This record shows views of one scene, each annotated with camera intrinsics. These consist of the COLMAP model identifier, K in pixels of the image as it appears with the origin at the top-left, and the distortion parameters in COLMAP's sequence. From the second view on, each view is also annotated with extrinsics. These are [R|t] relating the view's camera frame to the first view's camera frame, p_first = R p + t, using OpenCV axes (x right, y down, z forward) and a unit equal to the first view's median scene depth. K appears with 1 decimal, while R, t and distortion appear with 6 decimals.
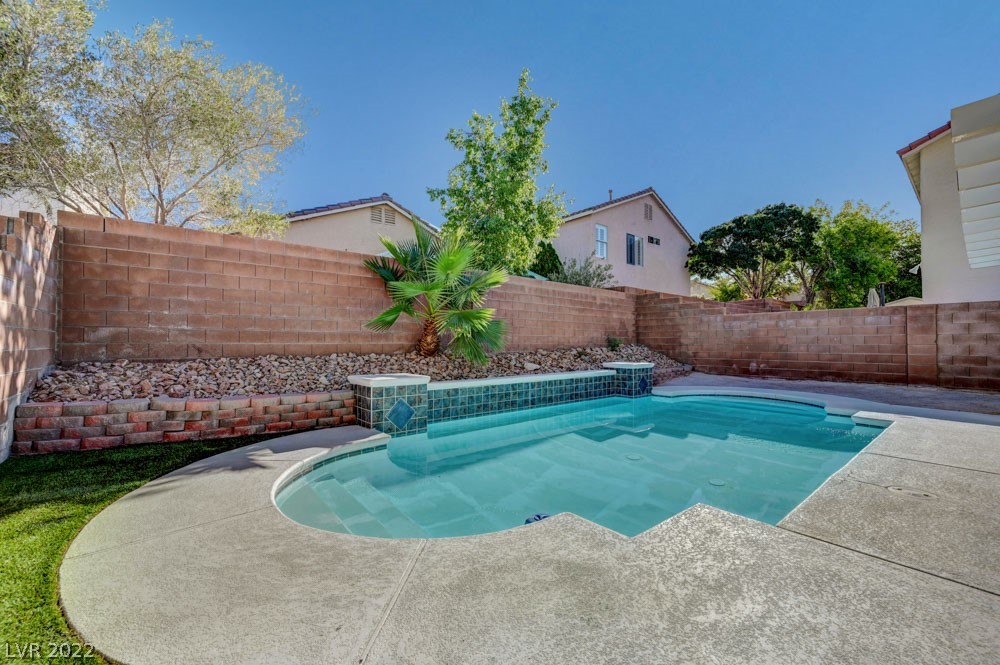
lens RADIAL K [[395.9, 0, 500.0], [0, 395.9, 332.5], [0, 0, 1]] dist [0.001778, 0.000191]
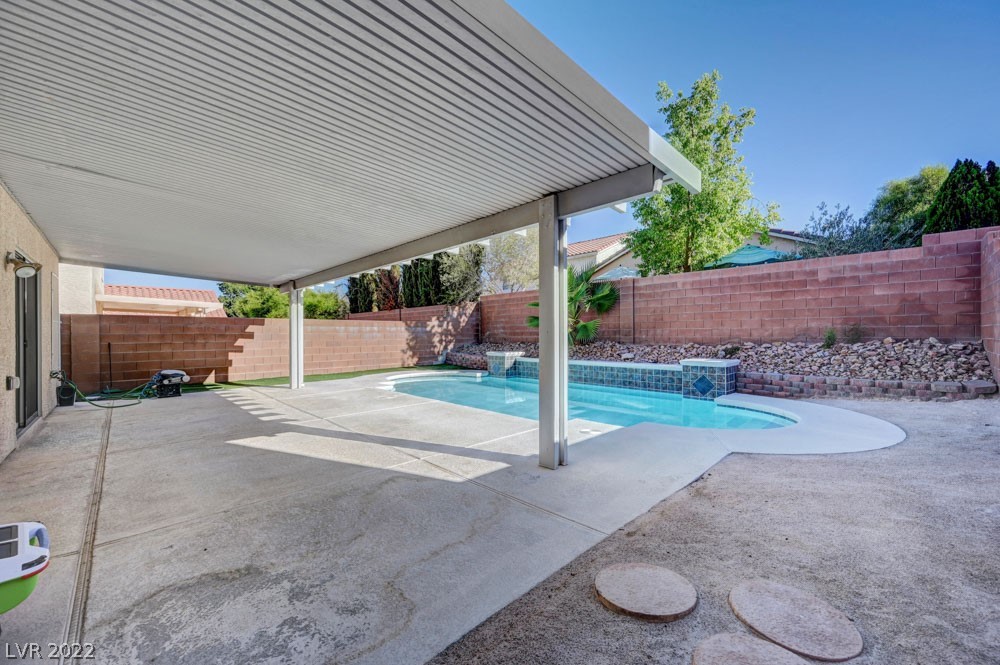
lens RADIAL K [[395.9, 0, 500.0], [0, 395.9, 332.5], [0, 0, 1]] dist [0.001778, 0.000191]
pose [[0.074515, -0.007584, -0.997191, 1.205460], [0.032136, 0.999470, -0.005200, 0.007263], [0.996702, -0.031658, 0.074719, 0.508188]]
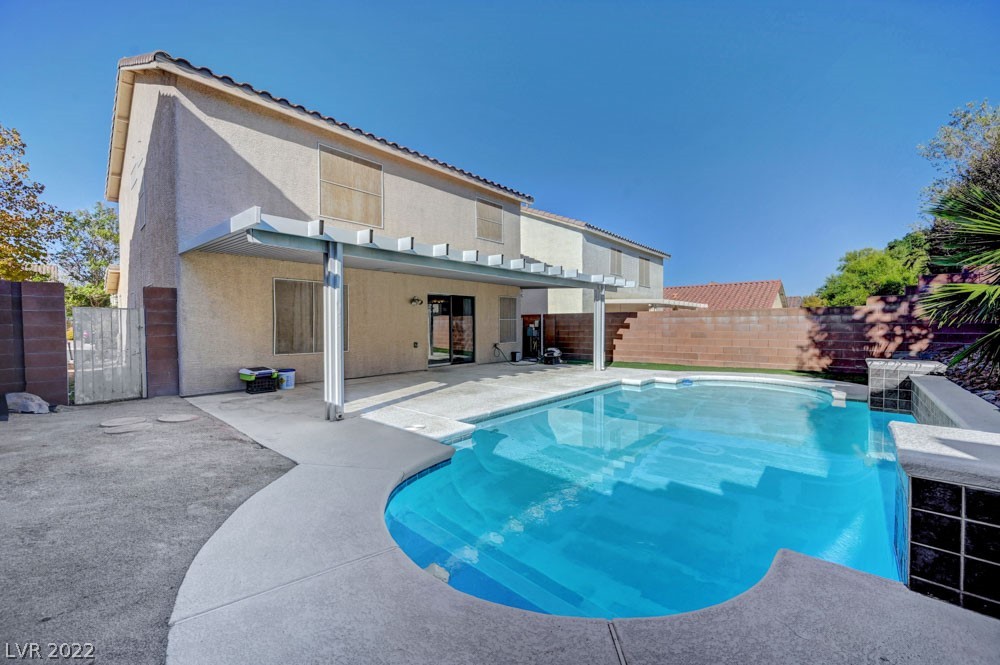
lens RADIAL K [[391.4, 0, 500.0], [0, 391.4, 332.5], [0, 0, 1]] dist [-0.001548, -0.000159]
pose [[-0.988990, 0.007094, -0.147814, 0.643679], [0.008358, 0.999934, -0.007935, 0.017024], [0.147748, -0.009083, -0.988983, 1.213267]]
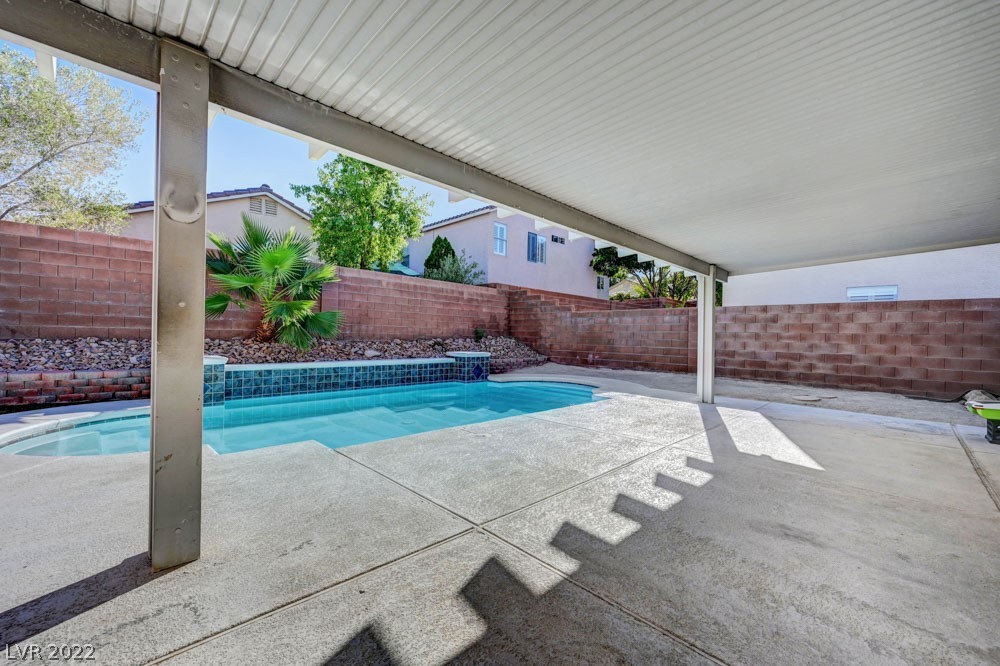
lens RADIAL K [[407.3, 0, 500.0], [0, 407.3, 333.0], [0, 0, 1]] dist [-0.001660, 0.000033]
pose [[0.994927, 0.020879, 0.098405, 0.312805], [-0.022931, 0.999541, 0.019774, -0.002787], [-0.097947, -0.021931, 0.994950, -0.168190]]
